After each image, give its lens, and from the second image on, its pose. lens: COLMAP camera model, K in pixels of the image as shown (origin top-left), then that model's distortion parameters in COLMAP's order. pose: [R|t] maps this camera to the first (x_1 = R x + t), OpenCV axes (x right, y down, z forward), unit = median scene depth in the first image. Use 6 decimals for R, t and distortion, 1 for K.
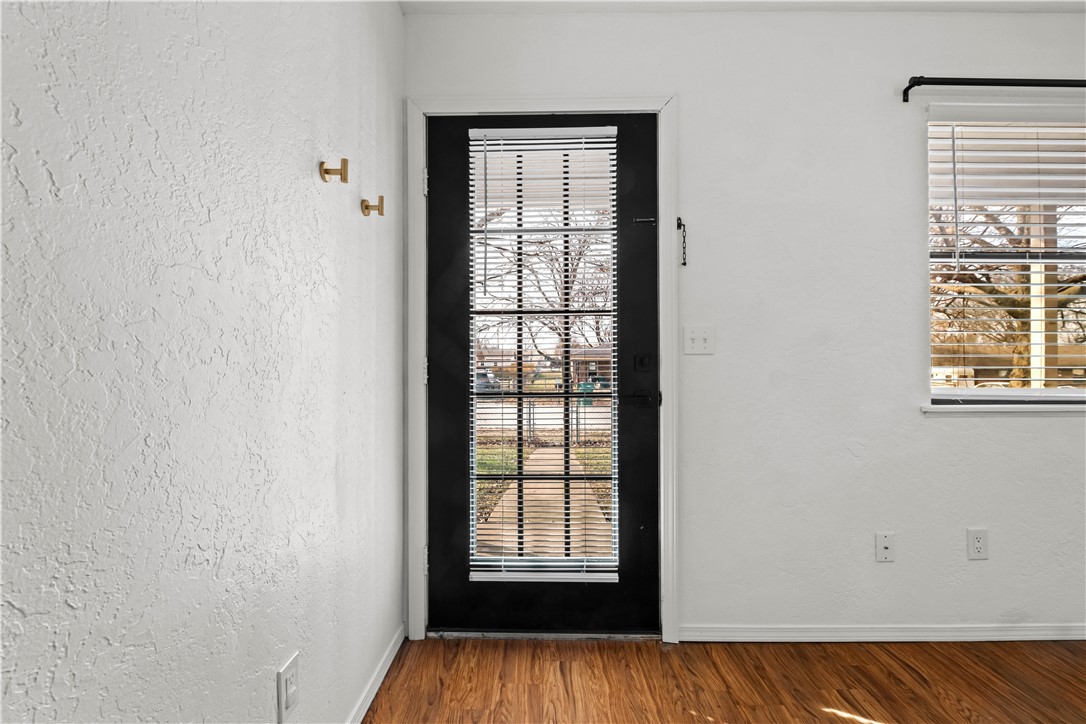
lens RADIAL K [[485.7, 0, 543.0], [0, 485.7, 362.0], [0, 0, 1]] dist [-0.010651, -0.000469]
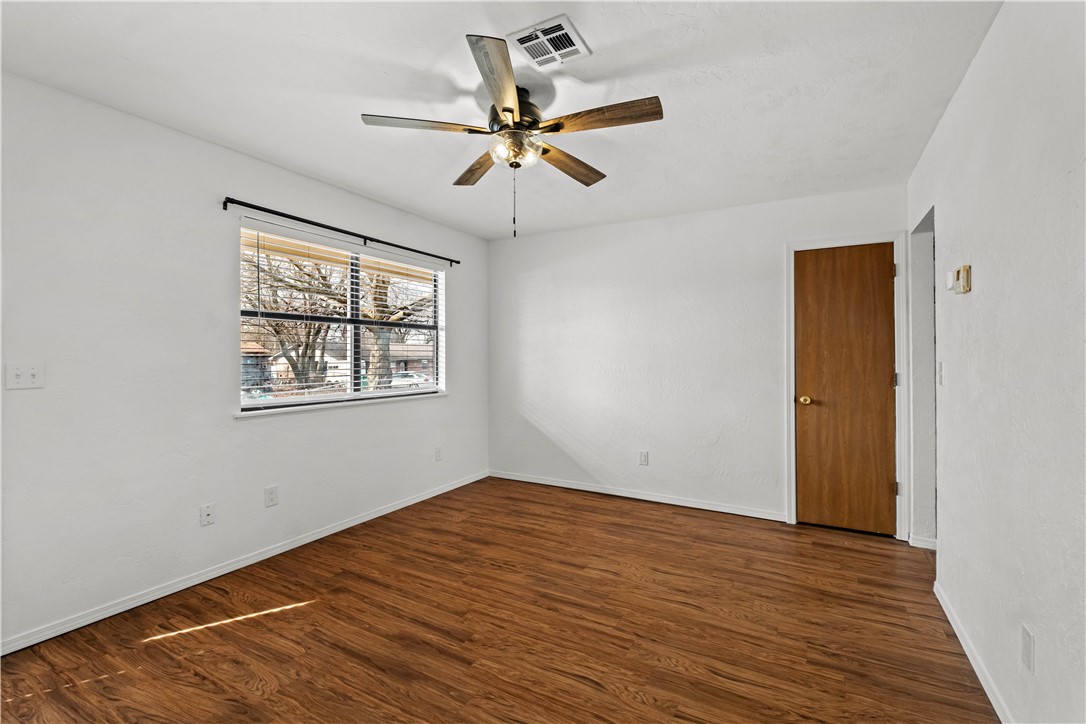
lens RADIAL K [[477.0, 0, 541.5], [0, 477.0, 353.0], [0, 0, 1]] dist [-0.001220, -0.003108]
pose [[0.479368, 0.003042, 0.877609, -0.064420], [-0.003183, 0.999993, -0.001728, -0.100570], [-0.877608, -0.001965, 0.479374, -0.558818]]
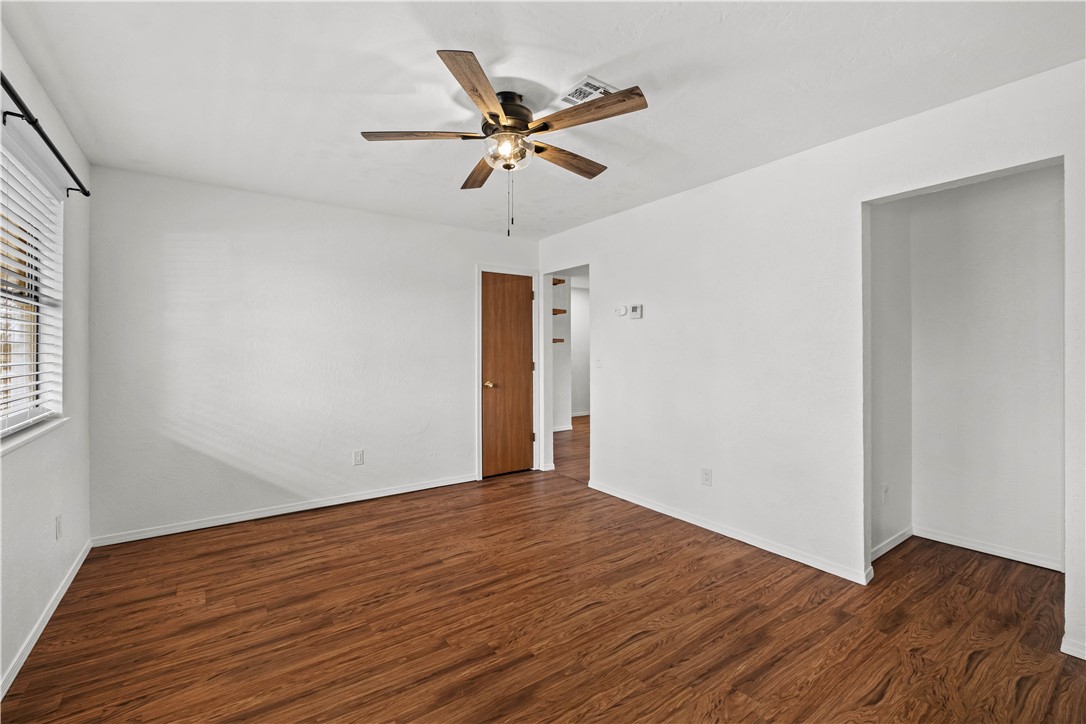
lens RADIAL K [[473.4, 0, 539.2], [0, 473.4, 347.4], [0, 0, 1]] dist [-0.004100, -0.001196]
pose [[-0.591801, 0.005106, 0.806068, -0.079201], [-0.001759, 0.999969, -0.007625, -0.096688], [-0.806082, -0.005930, -0.591774, 0.689692]]
